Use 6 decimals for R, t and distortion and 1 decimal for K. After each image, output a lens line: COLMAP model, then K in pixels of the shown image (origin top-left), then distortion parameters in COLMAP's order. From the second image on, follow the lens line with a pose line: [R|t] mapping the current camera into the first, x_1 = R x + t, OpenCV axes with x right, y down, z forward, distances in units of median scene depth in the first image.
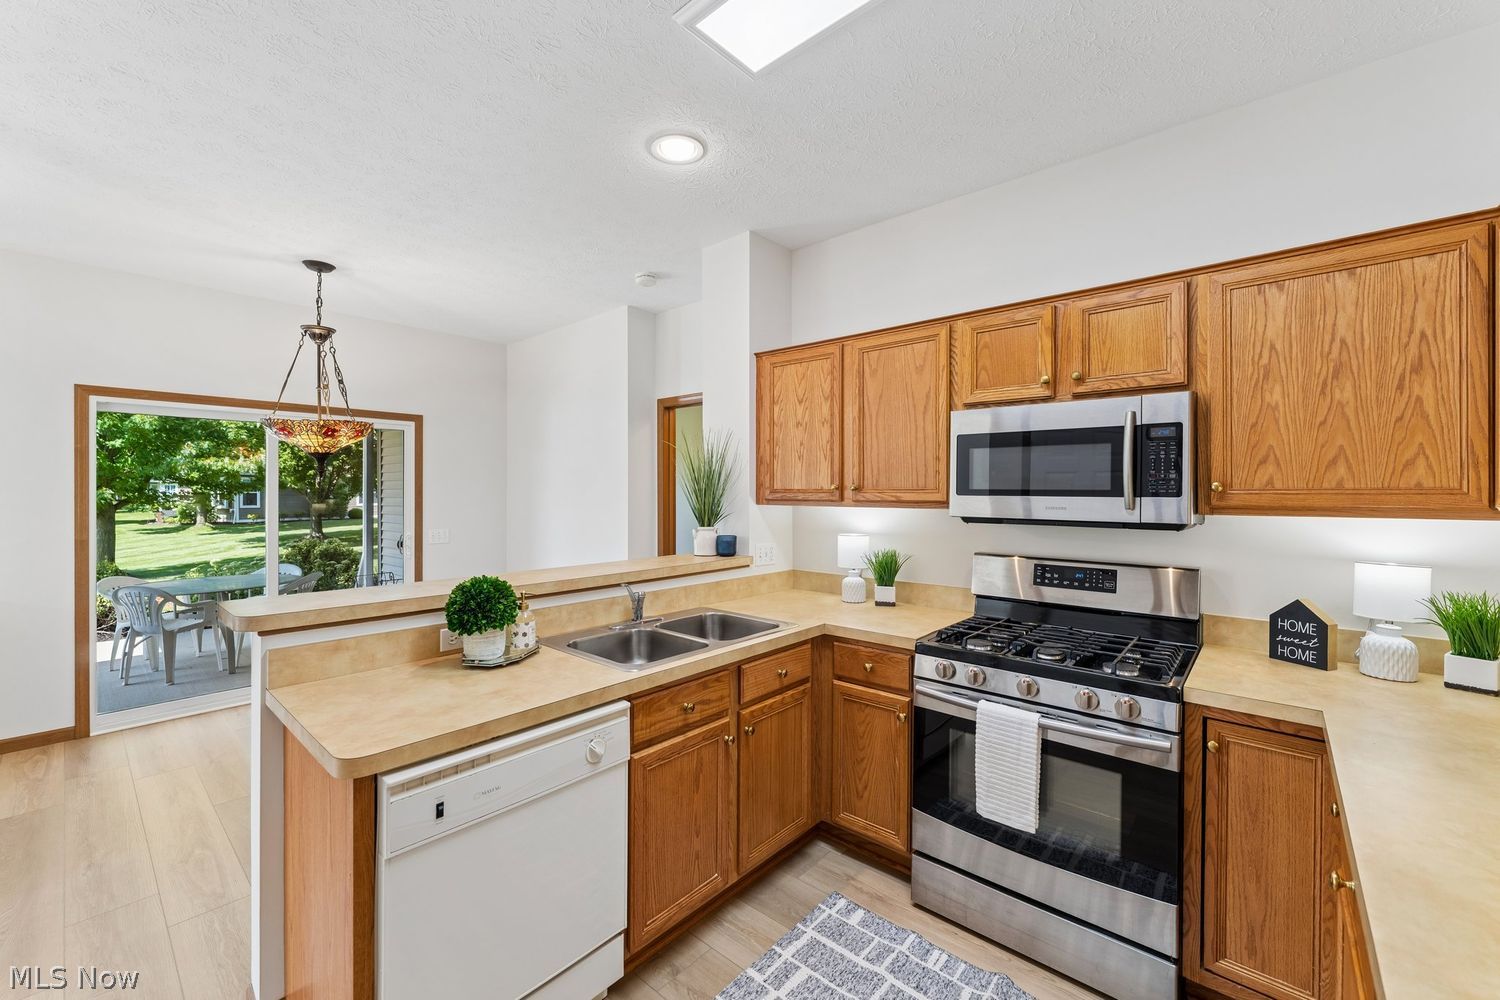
lens RADIAL K [[605.3, 0, 753.6], [0, 605.3, 491.7], [0, 0, 1]] dist [-0.002082, -0.000855]
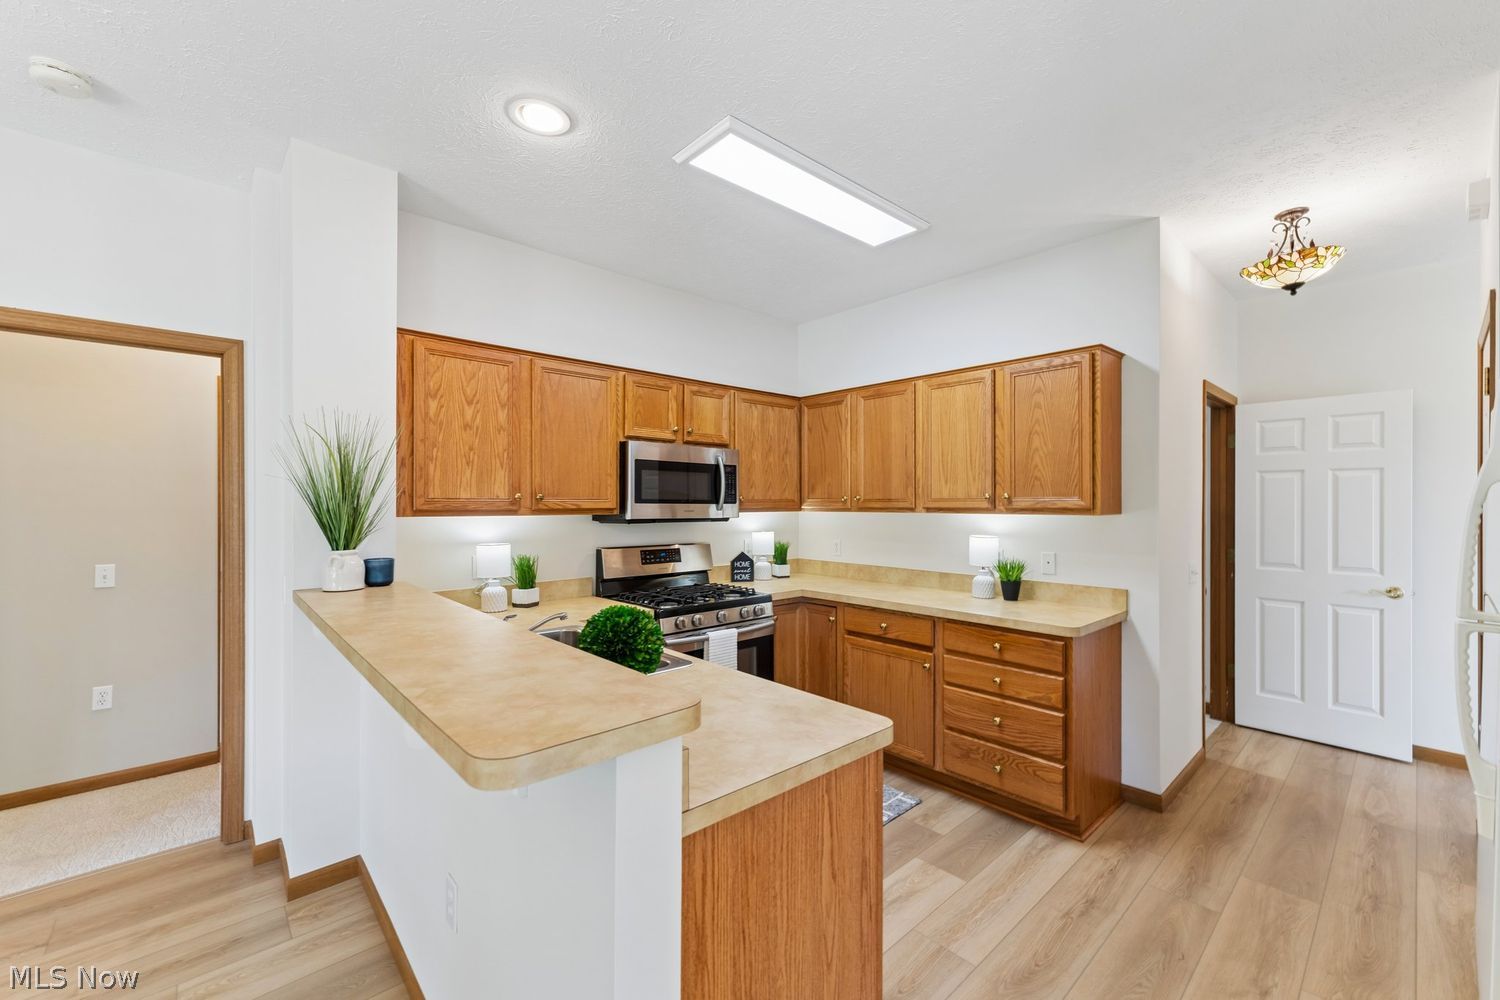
lens RADIAL K [[605.3, 0, 754.0], [0, 605.3, 503.1], [0, 0, 1]] dist [-0.002082, -0.000855]
pose [[0.107320, -0.003622, 0.994218, -0.981120], [-0.000882, 0.999993, 0.003738, -0.000357], [-0.994224, -0.001278, 0.107316, 0.591109]]
